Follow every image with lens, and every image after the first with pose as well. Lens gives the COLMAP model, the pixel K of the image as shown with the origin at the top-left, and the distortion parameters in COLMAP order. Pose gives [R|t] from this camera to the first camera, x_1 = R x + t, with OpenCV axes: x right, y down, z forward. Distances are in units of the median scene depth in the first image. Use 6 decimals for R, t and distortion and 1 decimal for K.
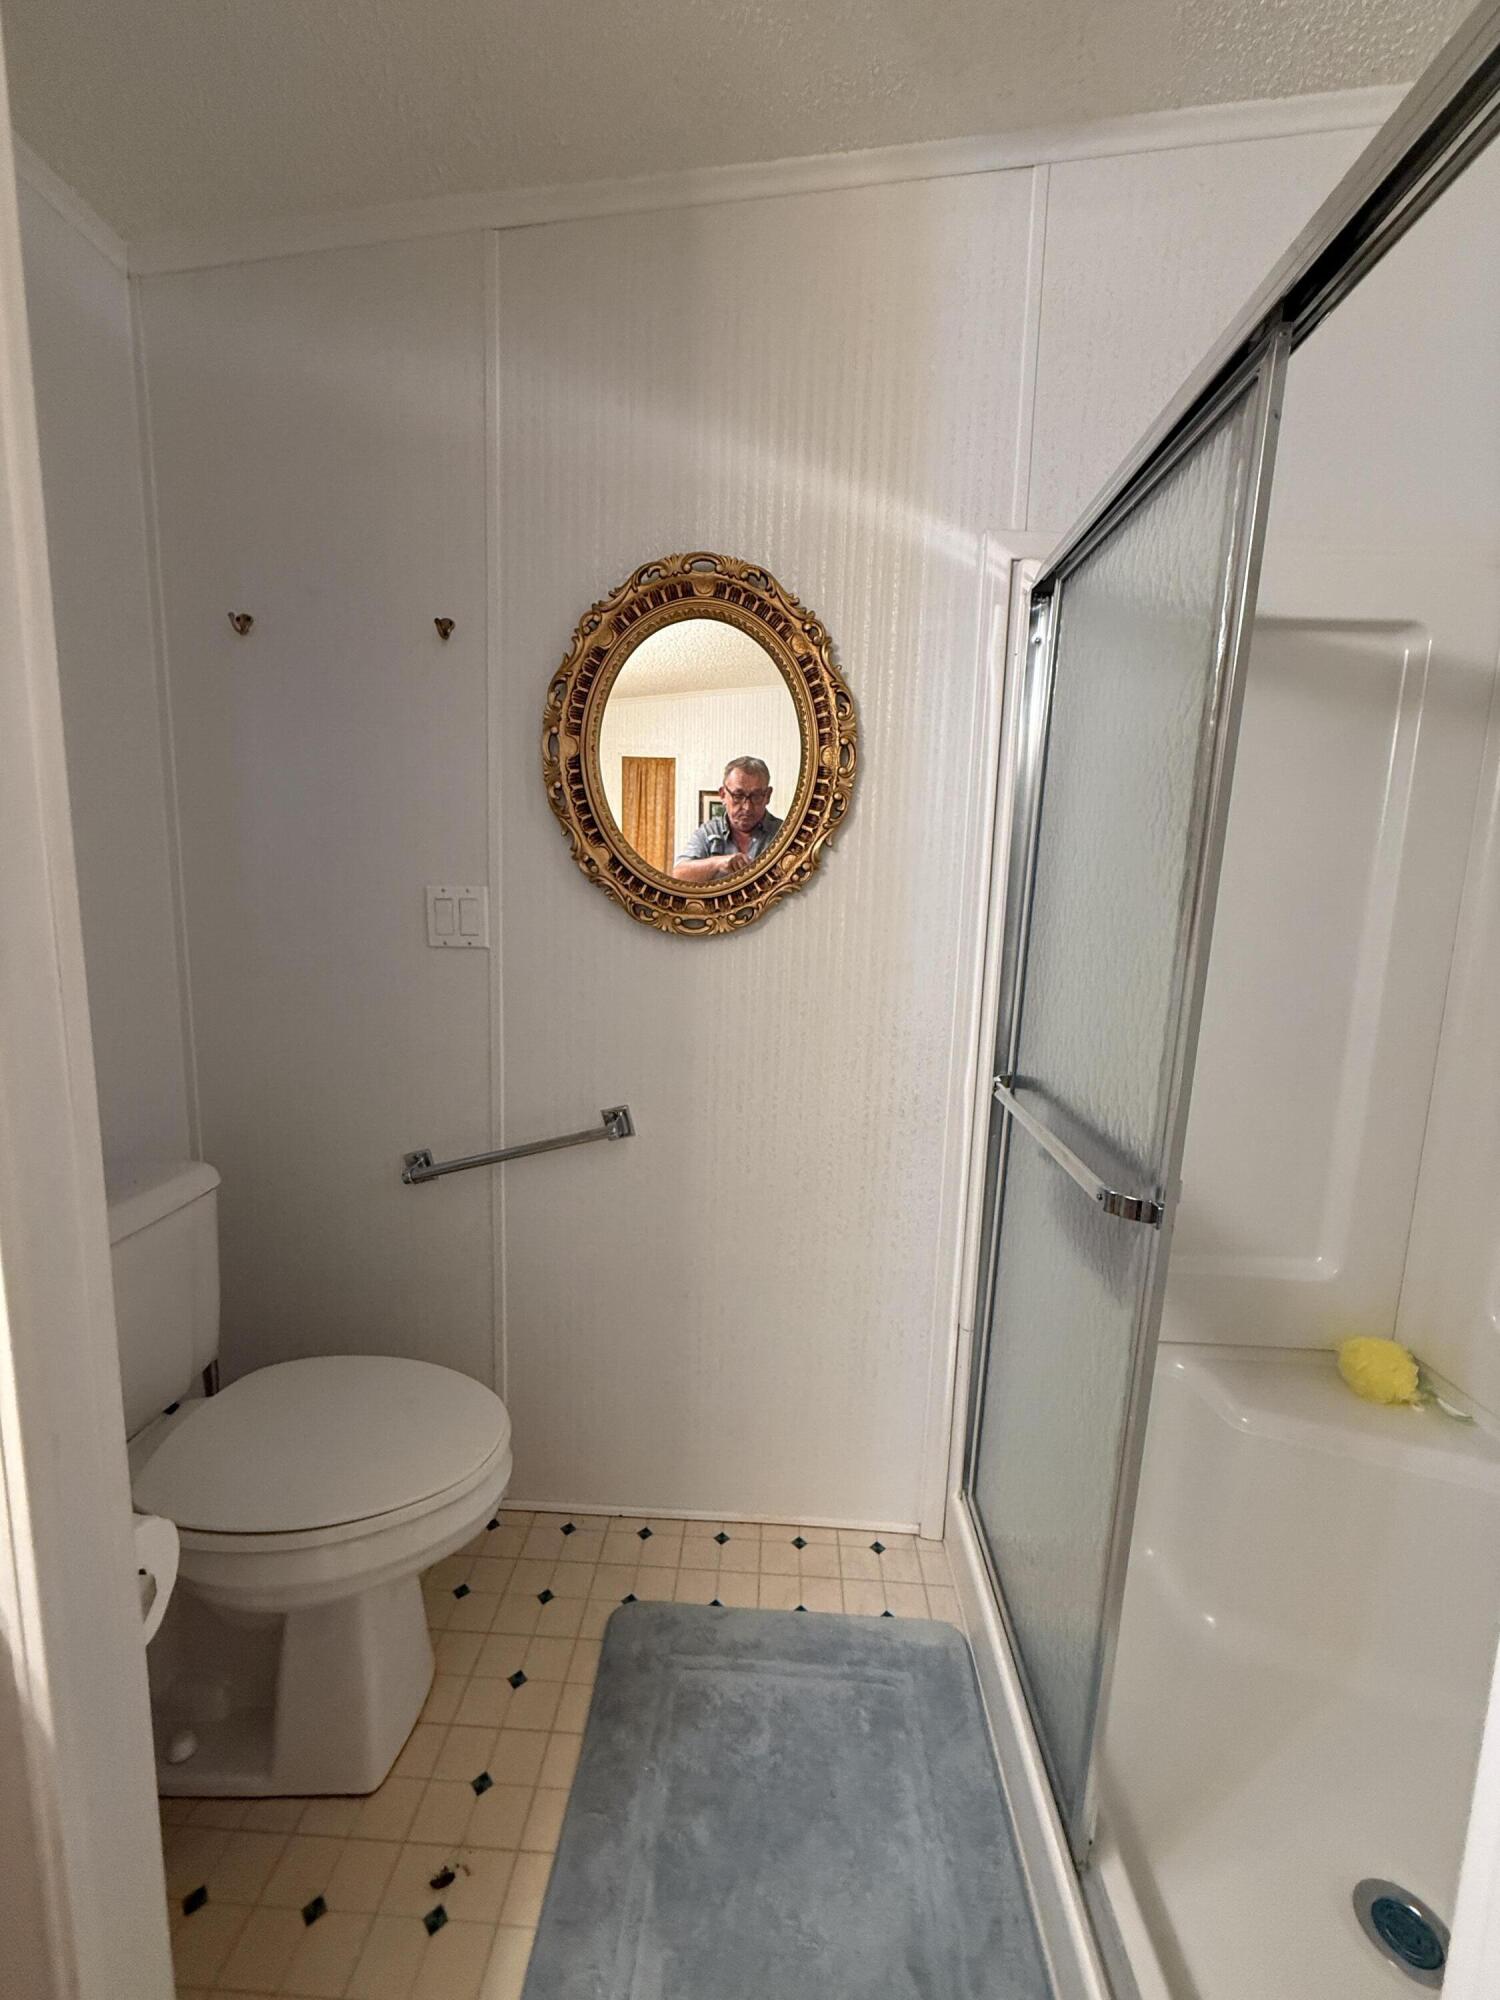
lens RADIAL K [[798.9, 0, 744.7], [0, 798.9, 1005.1], [0, 0, 1]] dist [-0.002276, 0.000896]
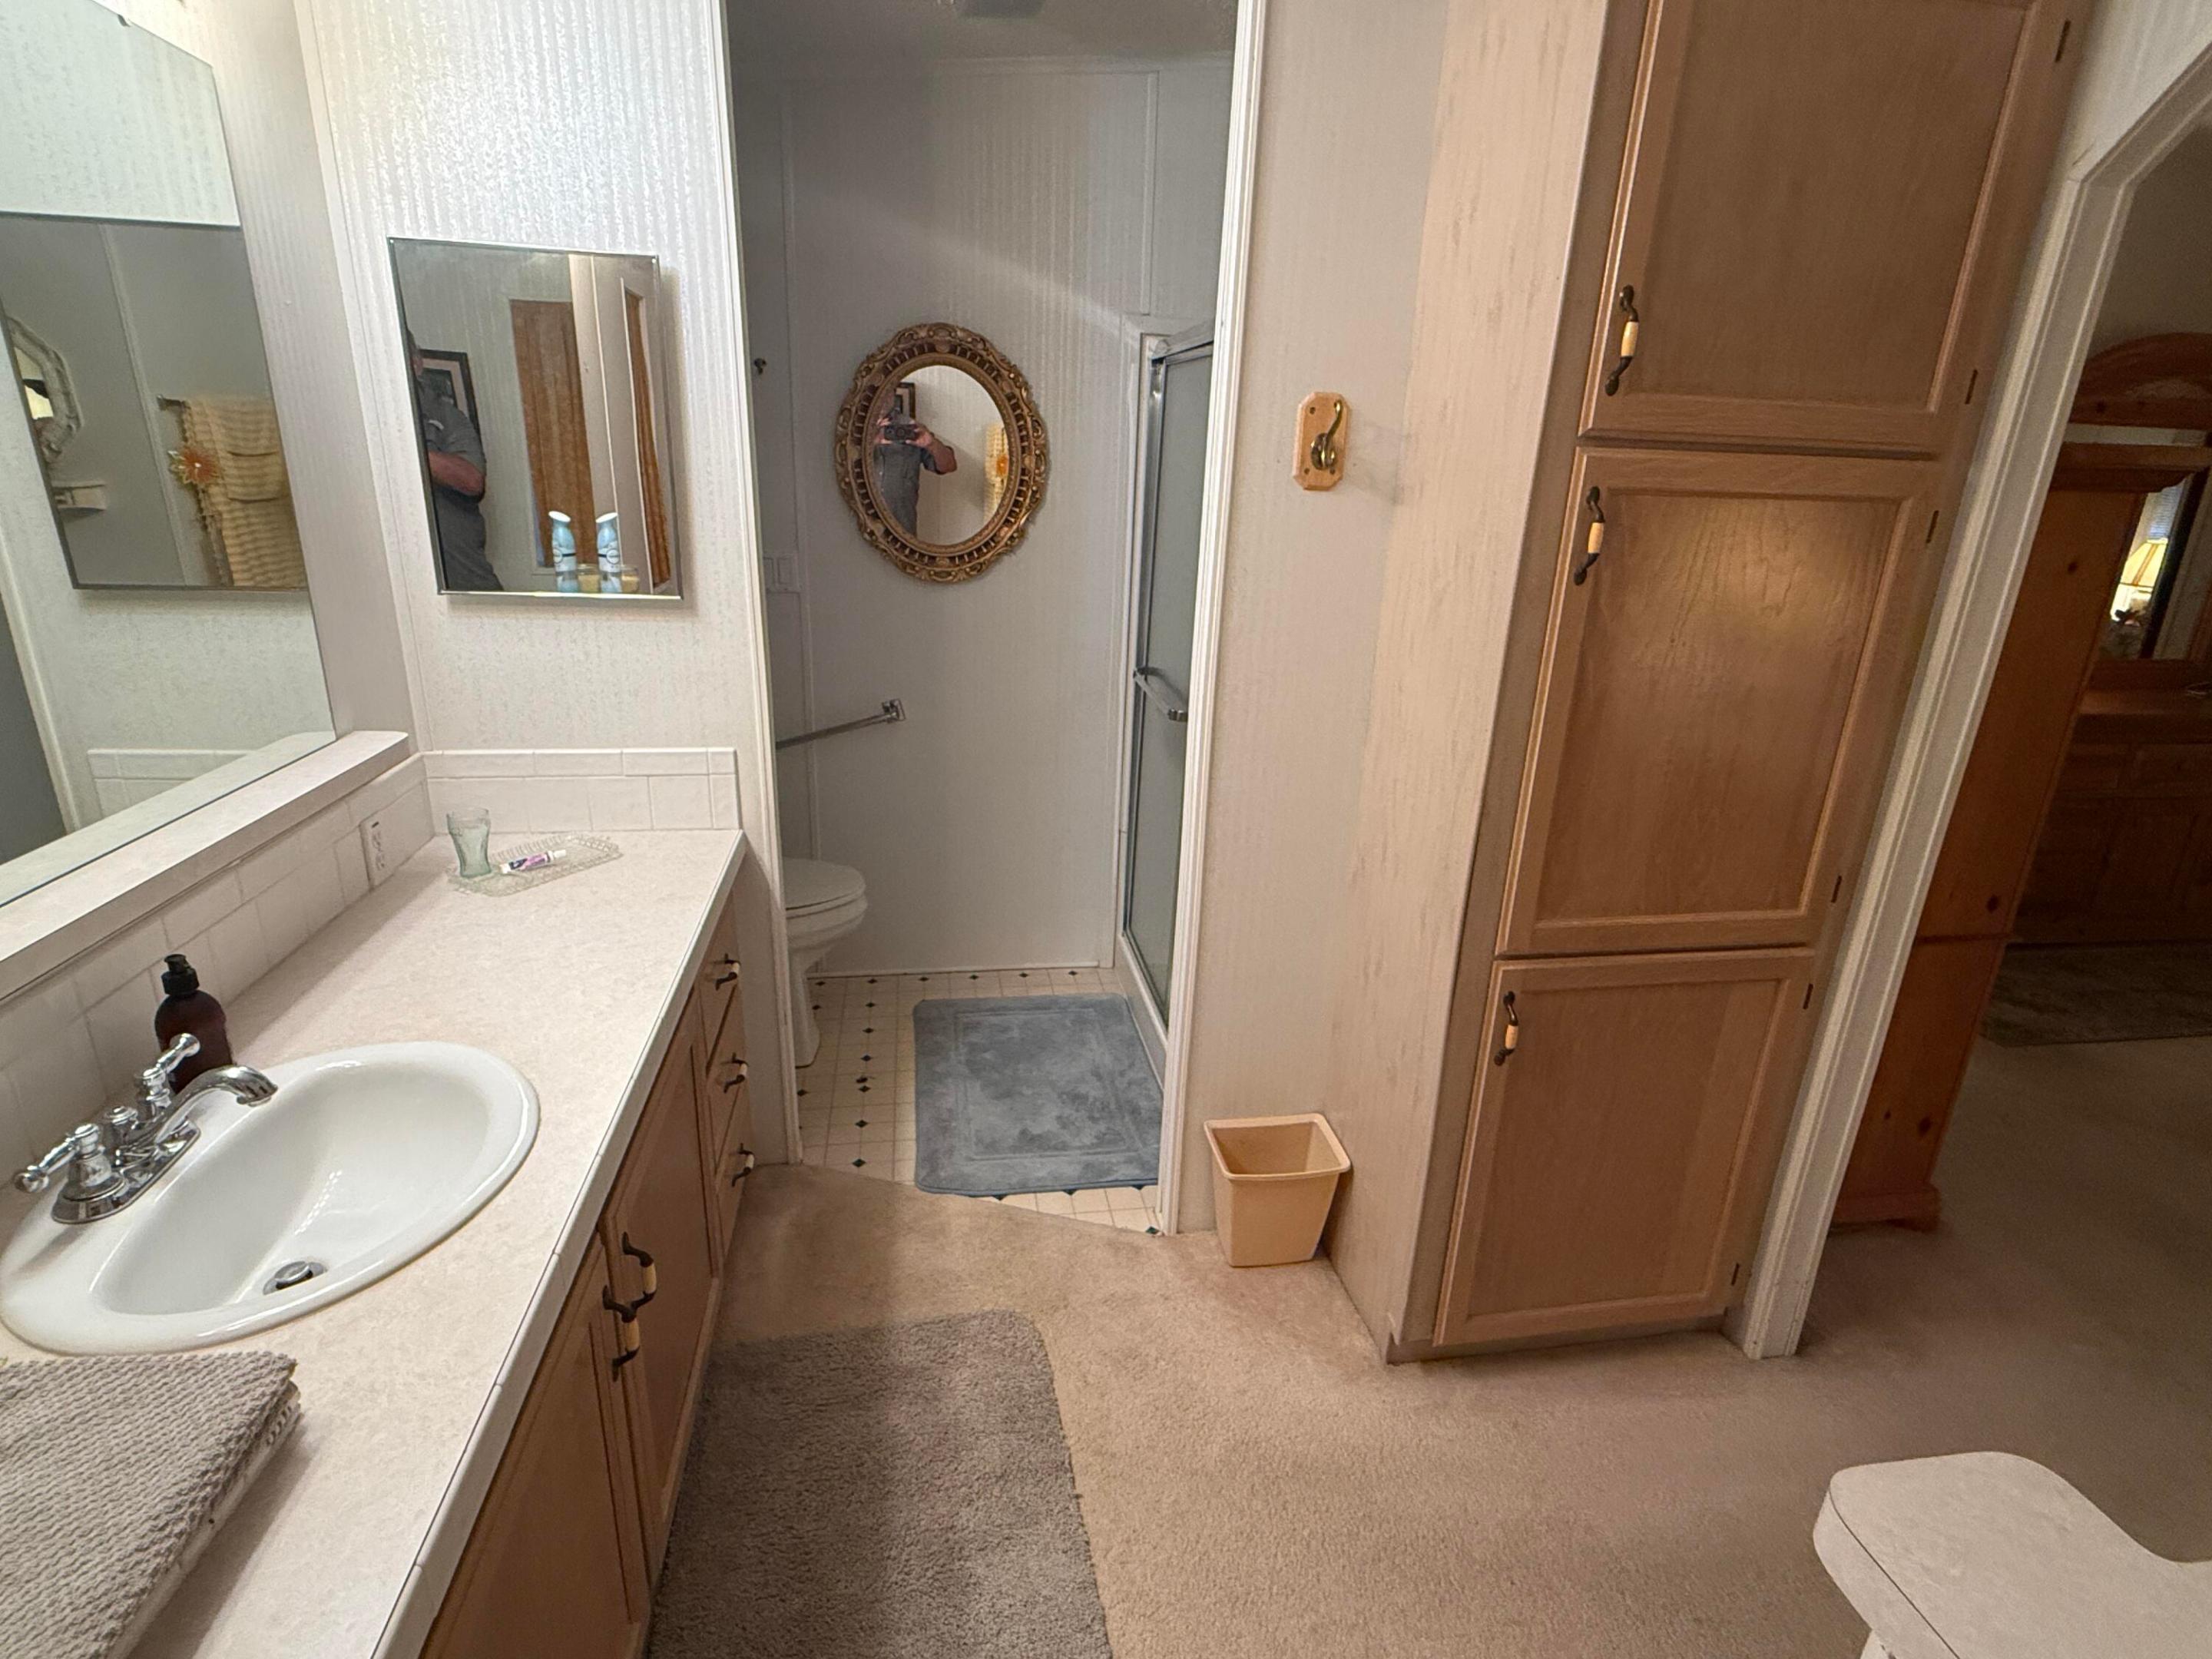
lens RADIAL K [[1099.9, 0, 1105.3], [0, 1099.9, 831.0], [0, 0, 1]] dist [0.003034, 0.000036]
pose [[0.978413, -0.058660, 0.198161, -0.210668], [0.020378, 0.981581, 0.189956, -0.014548], [-0.205654, -0.181817, 0.961587, -1.192210]]
